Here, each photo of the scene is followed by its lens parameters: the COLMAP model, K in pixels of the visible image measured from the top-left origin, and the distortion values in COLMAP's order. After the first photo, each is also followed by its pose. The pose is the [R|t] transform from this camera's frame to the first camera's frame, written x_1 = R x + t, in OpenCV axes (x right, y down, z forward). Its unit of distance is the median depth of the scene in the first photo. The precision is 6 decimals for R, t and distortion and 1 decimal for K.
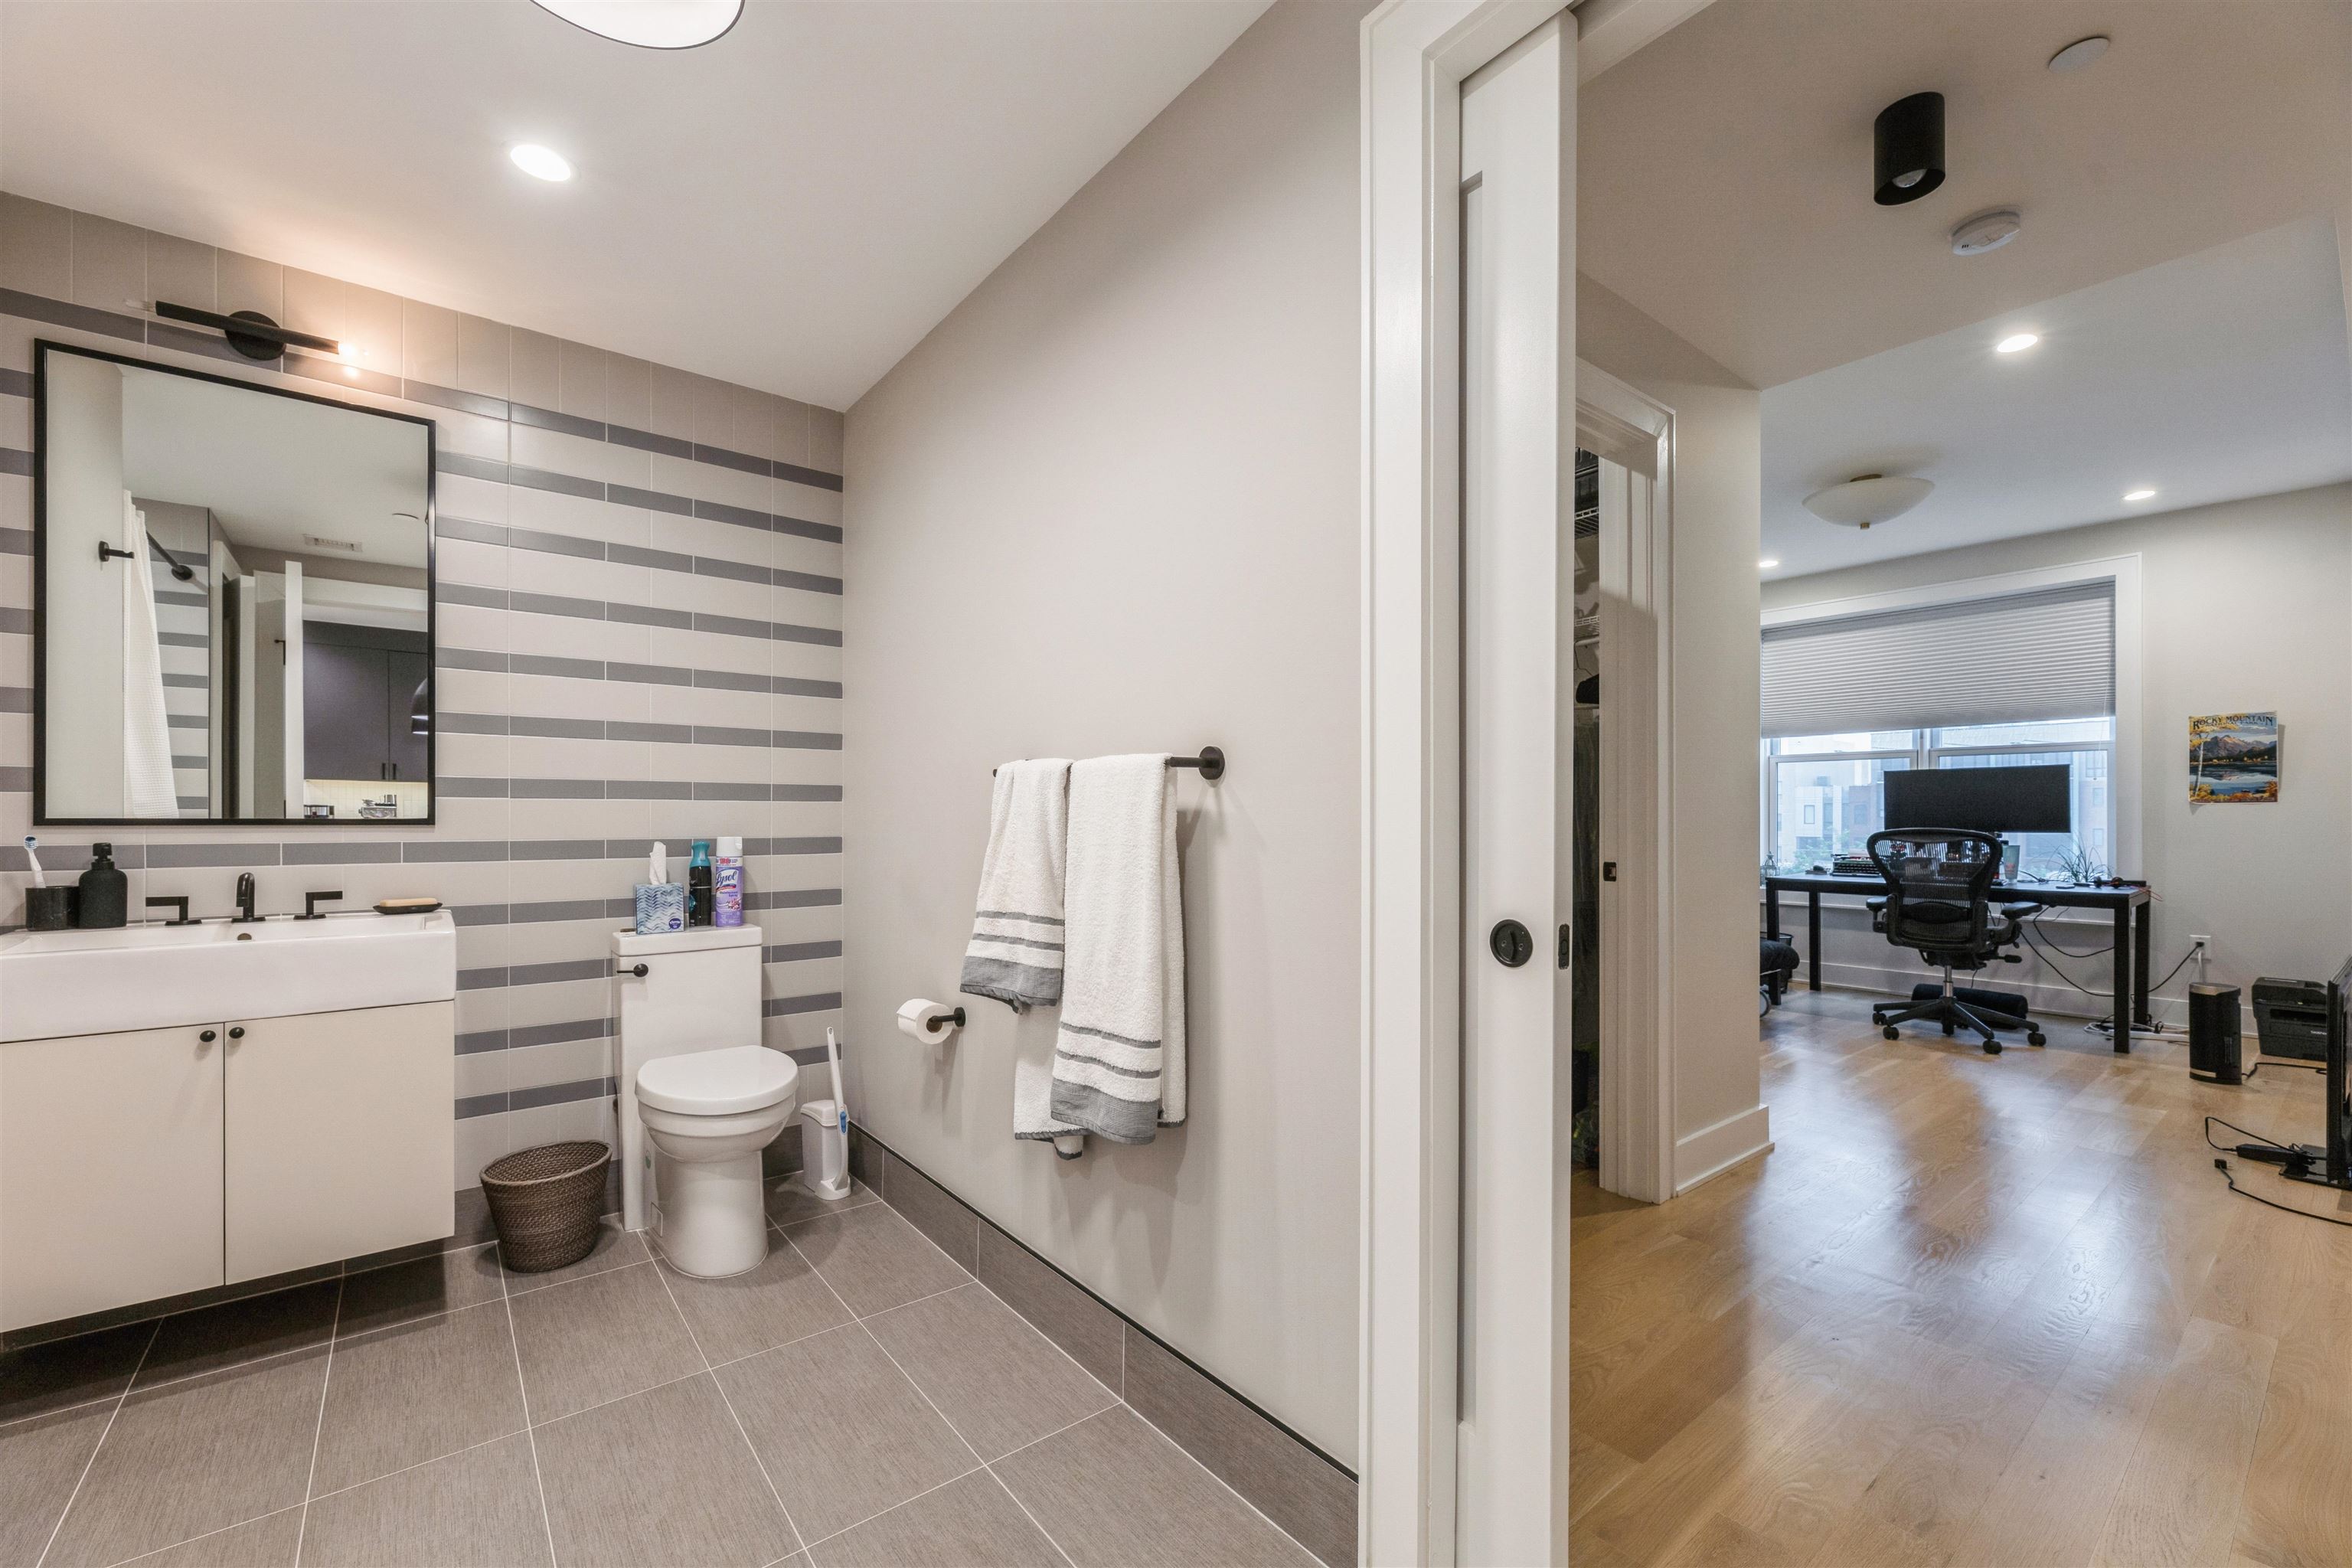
lens RADIAL K [[969.9, 0, 1169.4], [0, 969.9, 808.6], [0, 0, 1]] dist [0.001663, 0.000159]
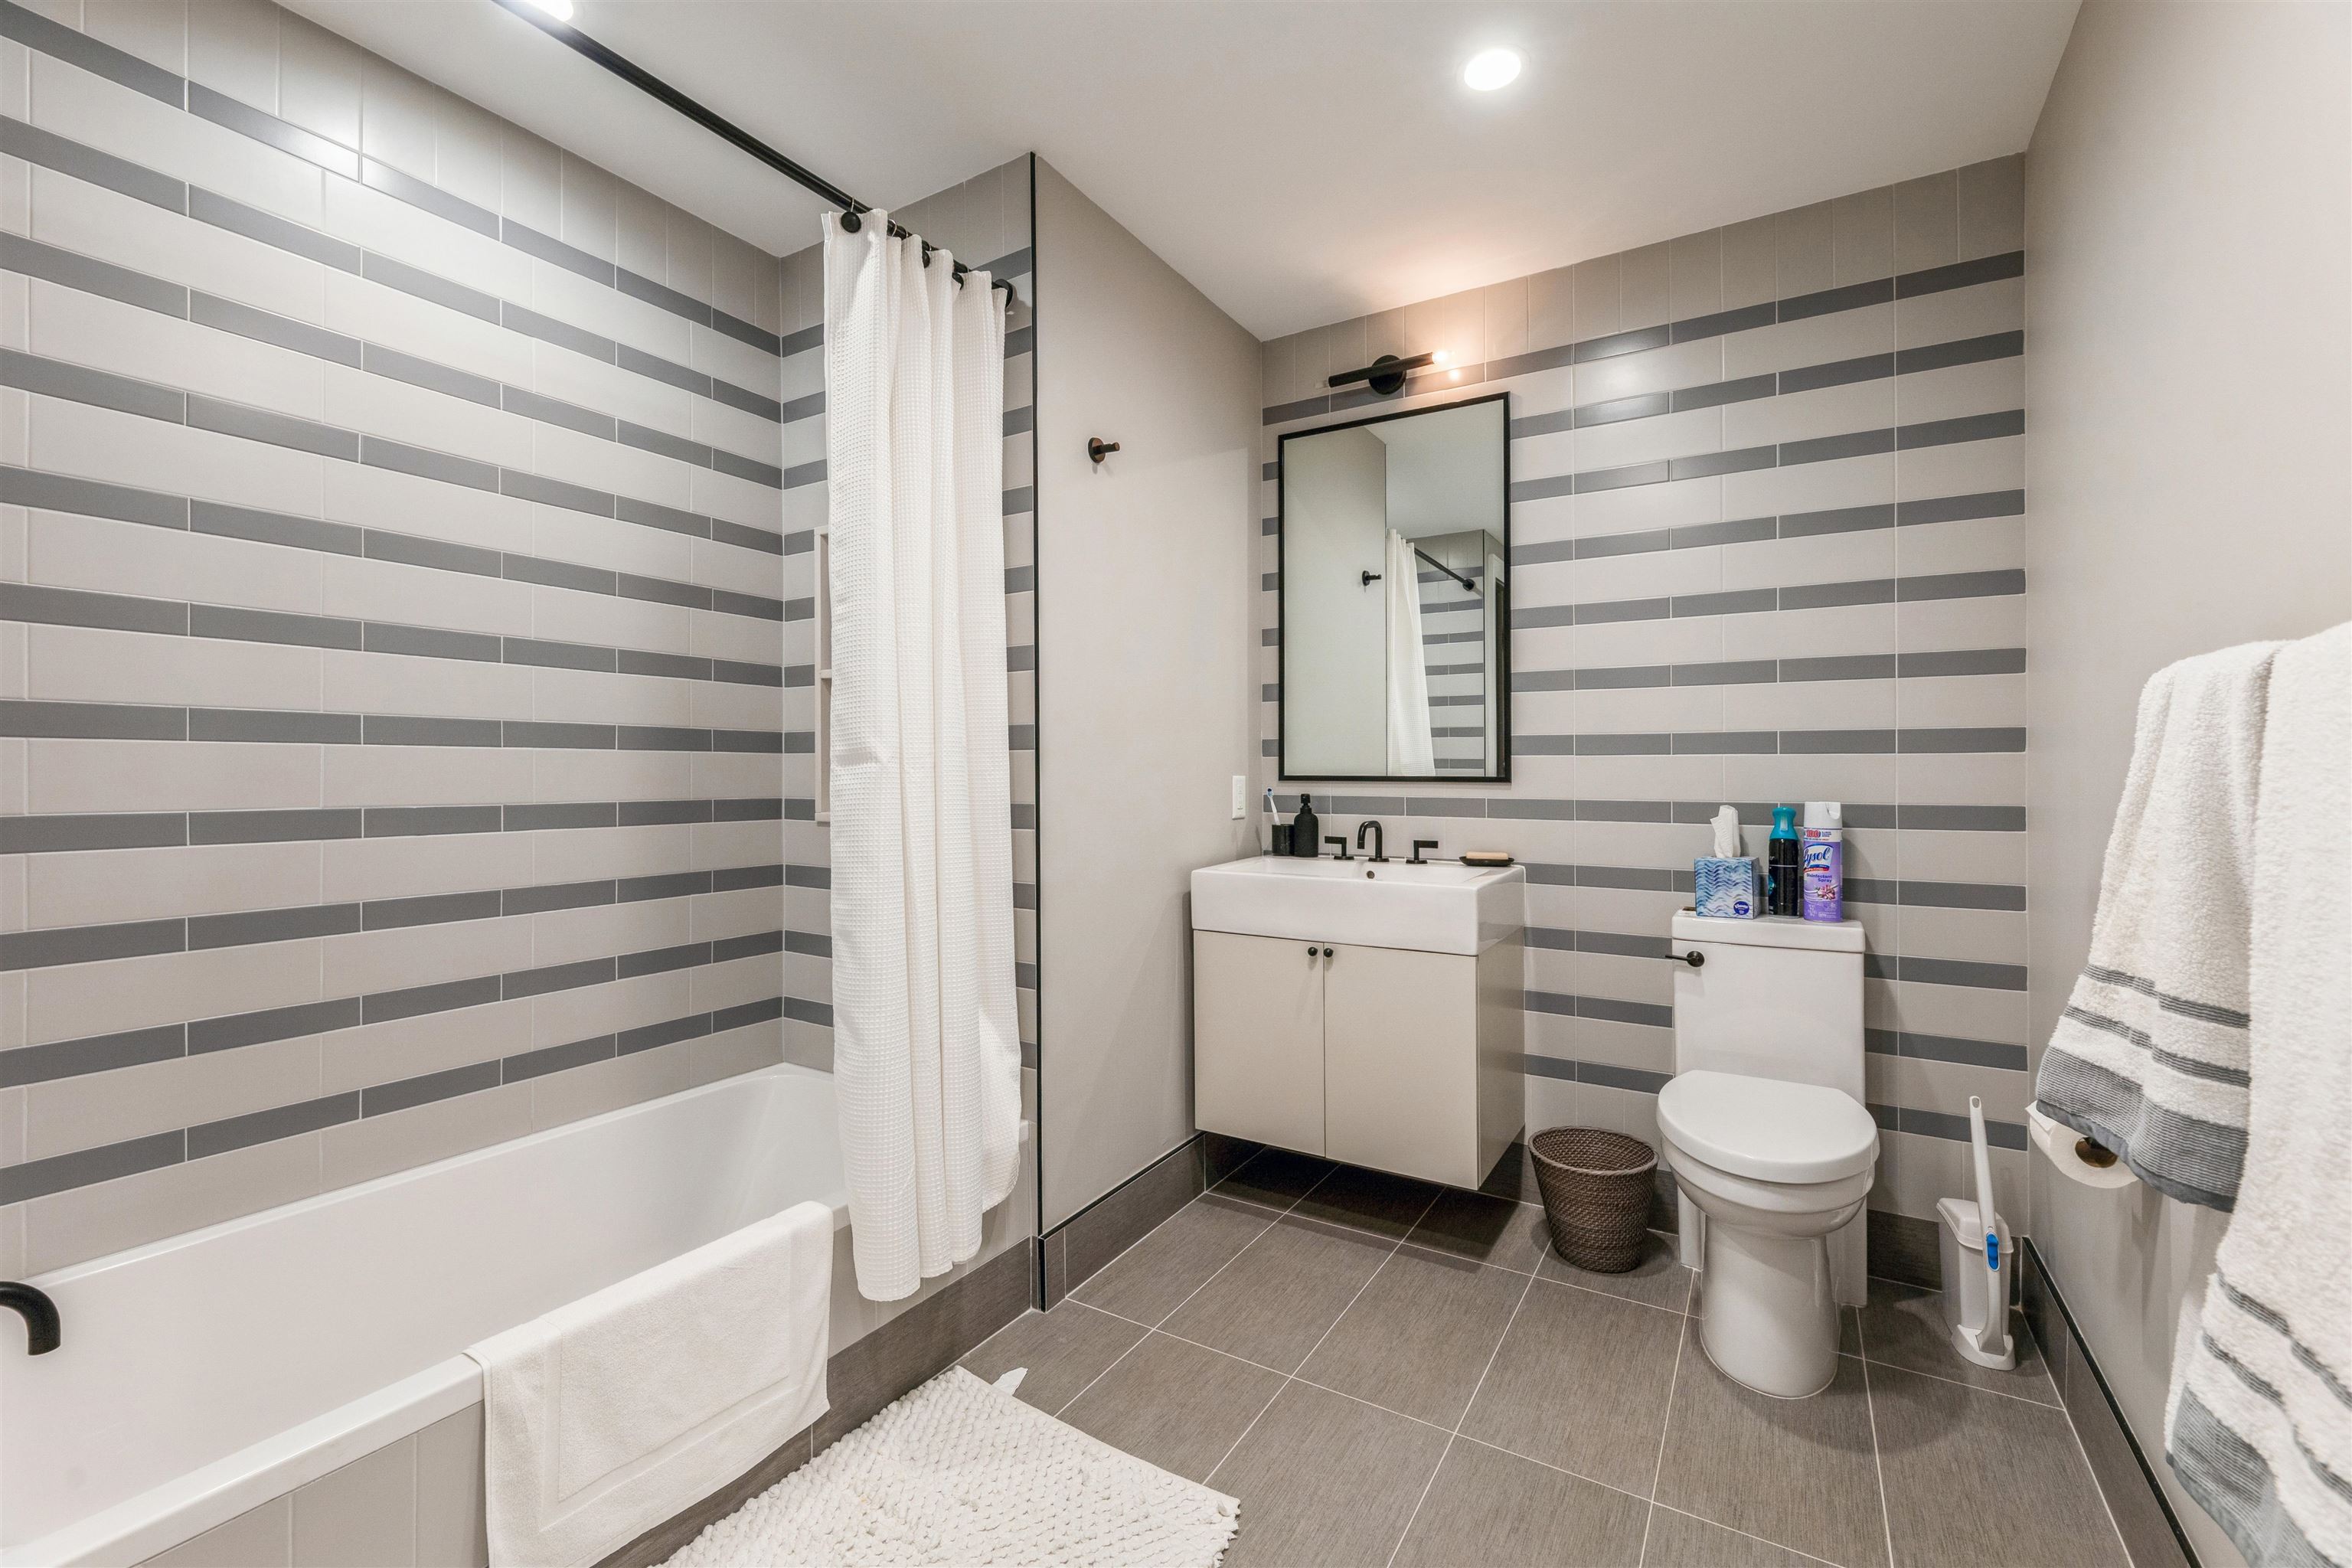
lens RADIAL K [[979.2, 0, 1182.7], [0, 979.2, 766.4], [0, 0, 1]] dist [-0.000395, -0.000604]
pose [[0.355144, -0.007177, -0.934784, 0.092158], [0.006123, 0.999967, -0.005351, 0.003024], [0.934792, -0.003823, 0.355176, 0.307005]]
